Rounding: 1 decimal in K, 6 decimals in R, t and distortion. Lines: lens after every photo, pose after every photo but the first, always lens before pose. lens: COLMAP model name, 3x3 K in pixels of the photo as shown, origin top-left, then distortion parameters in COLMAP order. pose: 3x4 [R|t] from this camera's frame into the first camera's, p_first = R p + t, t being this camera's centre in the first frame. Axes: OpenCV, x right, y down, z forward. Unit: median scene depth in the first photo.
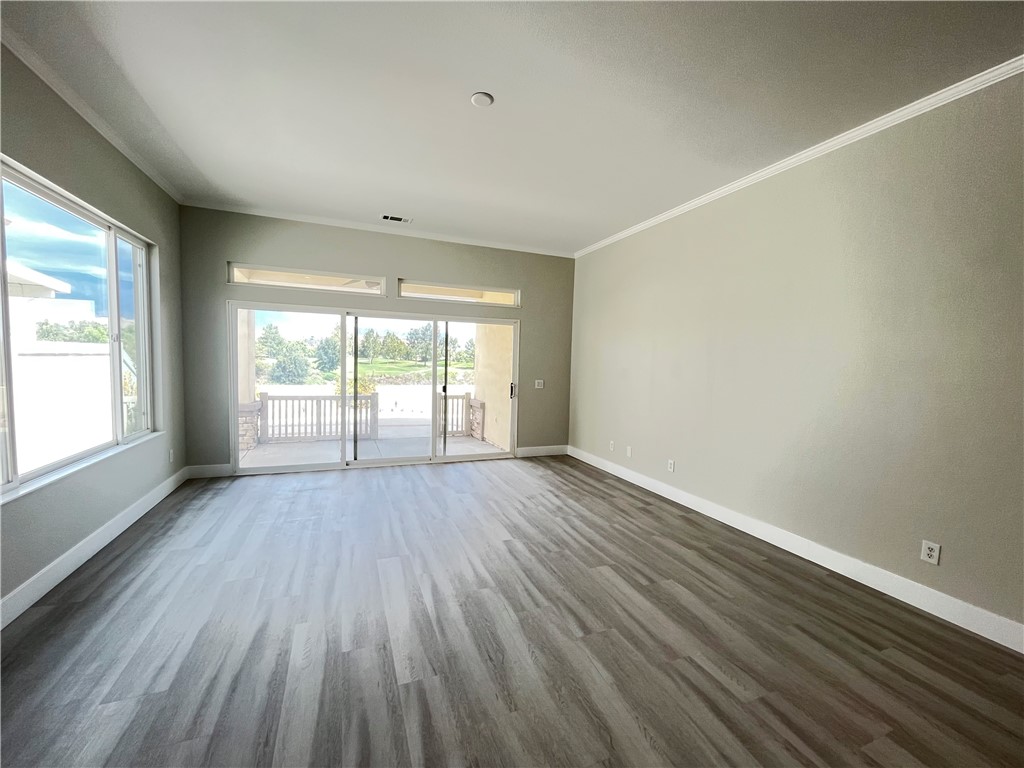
lens RADIAL K [[416.7, 0, 508.0], [0, 416.7, 385.2], [0, 0, 1]] dist [-0.001821, -0.000198]
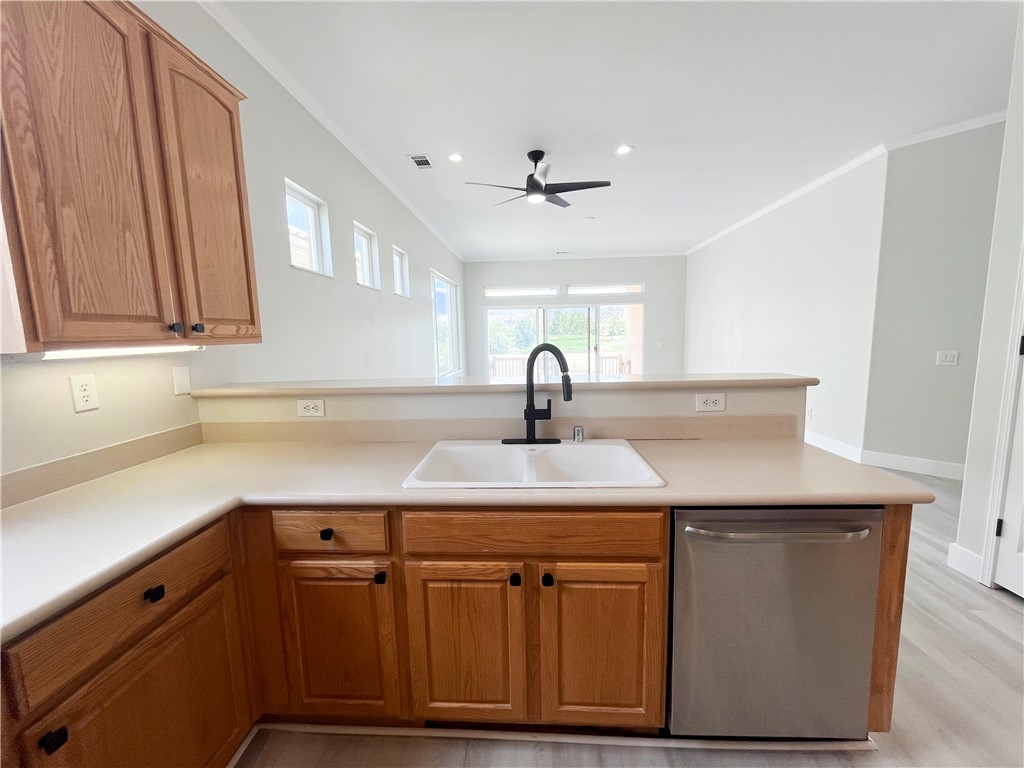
lens RADIAL K [[416.7, 0, 508.6], [0, 416.7, 385.2], [0, 0, 1]] dist [-0.001821, -0.000198]
pose [[0.902682, 0.004594, -0.430284, 0.180042], [0.021090, 0.998269, 0.054904, 0.040502], [0.429791, -0.058636, 0.901023, -0.461871]]
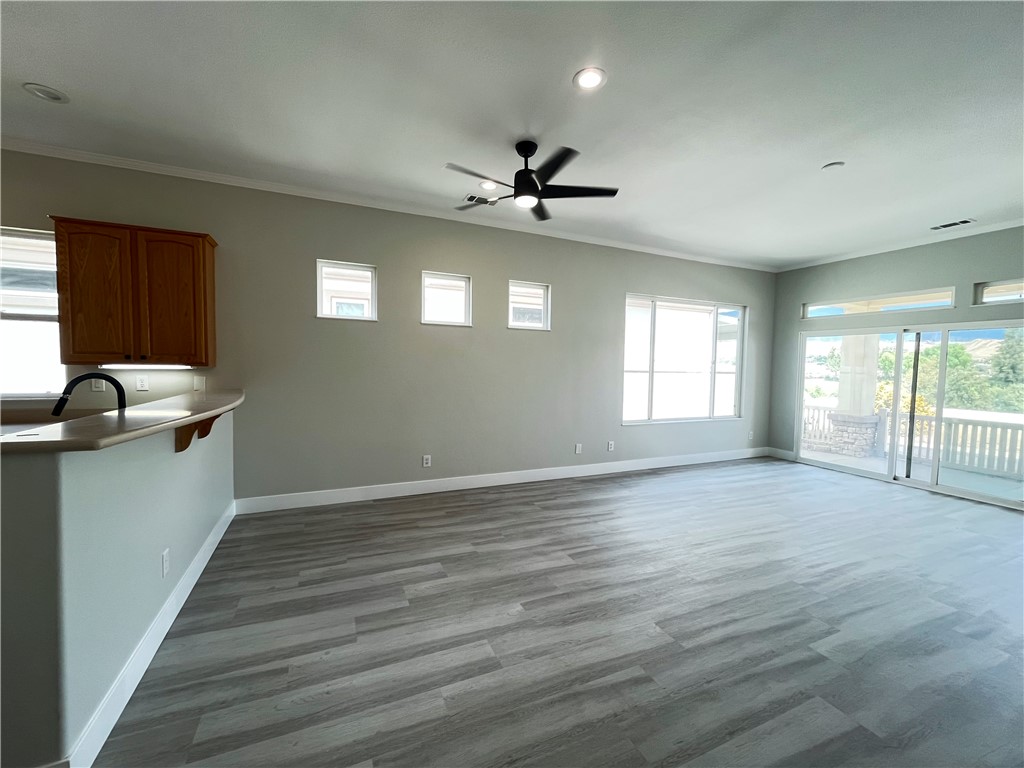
lens RADIAL K [[416.7, 0, 509.9], [0, 416.7, 386.8], [0, 0, 1]] dist [-0.001821, -0.000198]
pose [[0.033866, 0.025315, -0.999106, 0.395009], [-0.079150, 0.996607, 0.022569, 0.012167], [0.996287, 0.078314, 0.035755, 0.008005]]
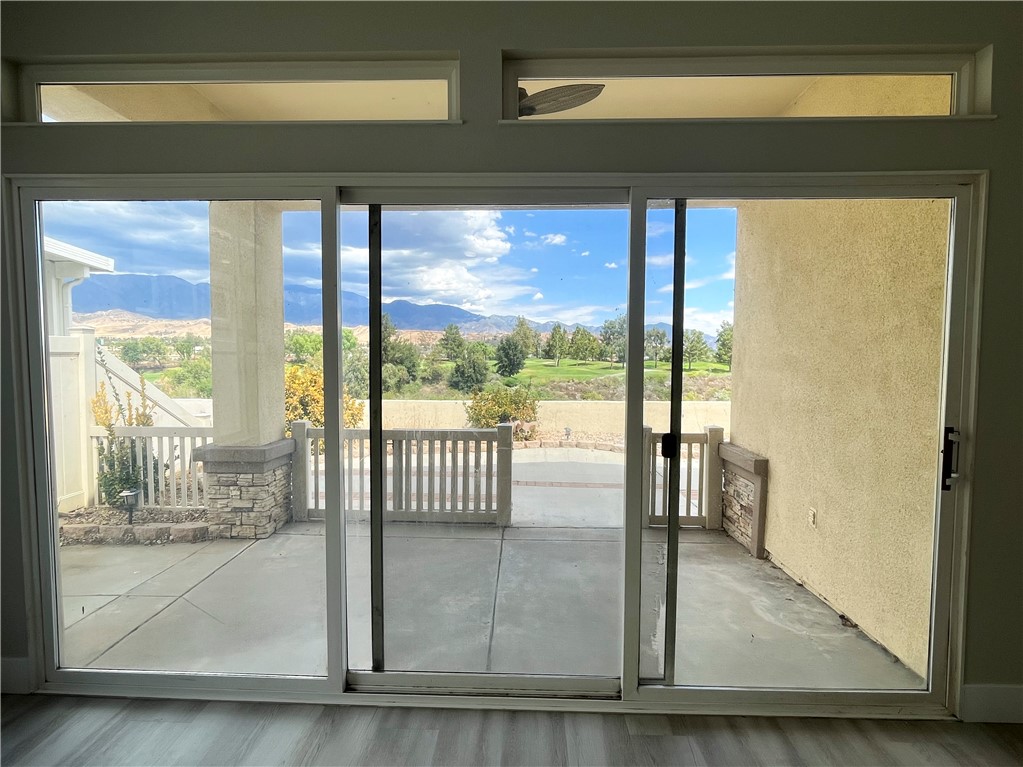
lens RADIAL K [[516.2, 0, 509.1], [0, 516.2, 384.7], [0, 0, 1]] dist [0.002978, -0.000214]
pose [[0.915238, -0.000699, -0.402913, -0.081098], [-0.004963, 0.999903, -0.013009, -0.019648], [0.402883, 0.013906, 0.915146, 0.463979]]
